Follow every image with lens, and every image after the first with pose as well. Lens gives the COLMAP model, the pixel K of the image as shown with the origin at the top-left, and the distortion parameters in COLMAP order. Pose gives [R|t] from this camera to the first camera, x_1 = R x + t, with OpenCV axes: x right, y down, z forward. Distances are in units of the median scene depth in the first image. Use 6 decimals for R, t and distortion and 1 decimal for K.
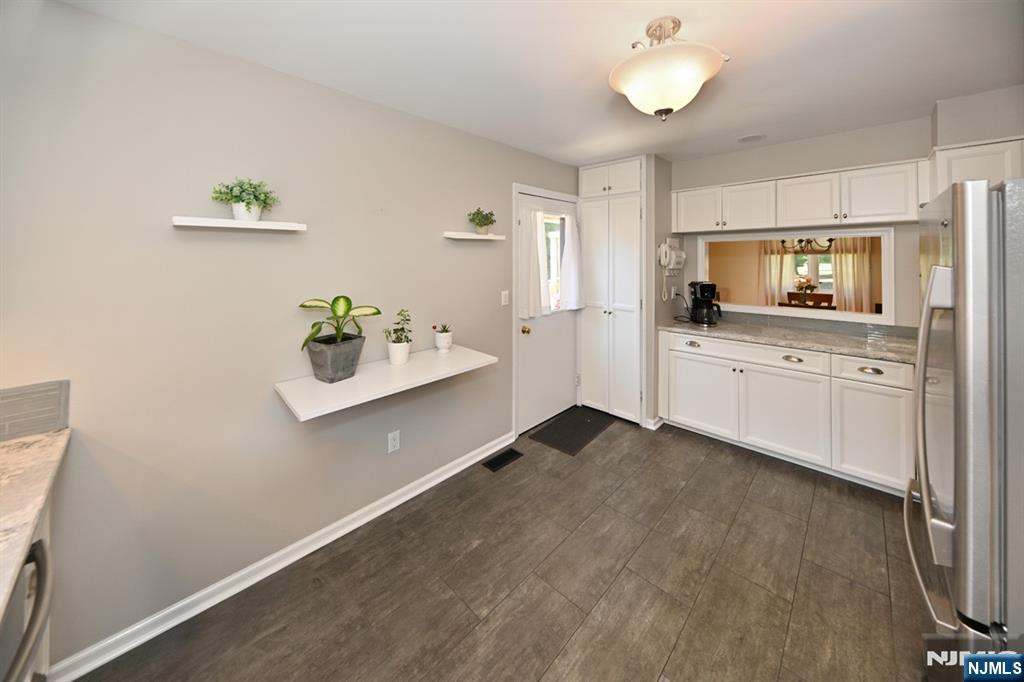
lens RADIAL K [[348.3, 0, 511.2], [0, 348.3, 255.9], [0, 0, 1]] dist [-0.000300, -0.000101]
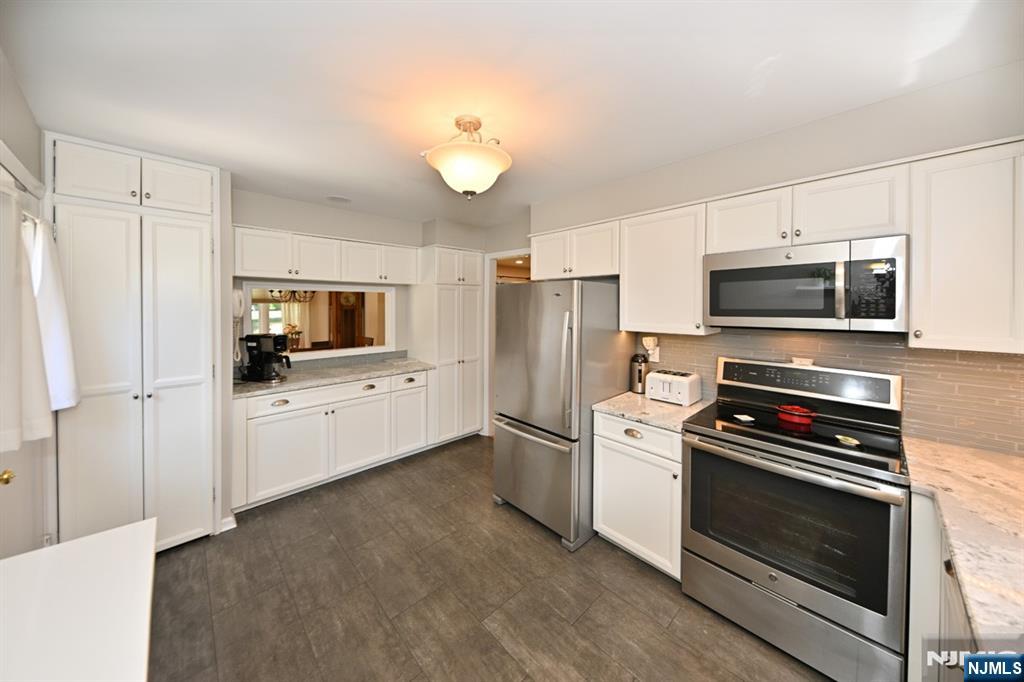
lens RADIAL K [[345.3, 0, 530.0], [0, 345.3, 307.8], [0, 0, 1]] dist [0.000981, 0.000011]
pose [[0.008532, -0.005742, 0.999947, -0.461175], [-0.008028, 0.999951, 0.005810, -0.005261], [-0.999931, -0.008077, 0.008485, 0.425444]]
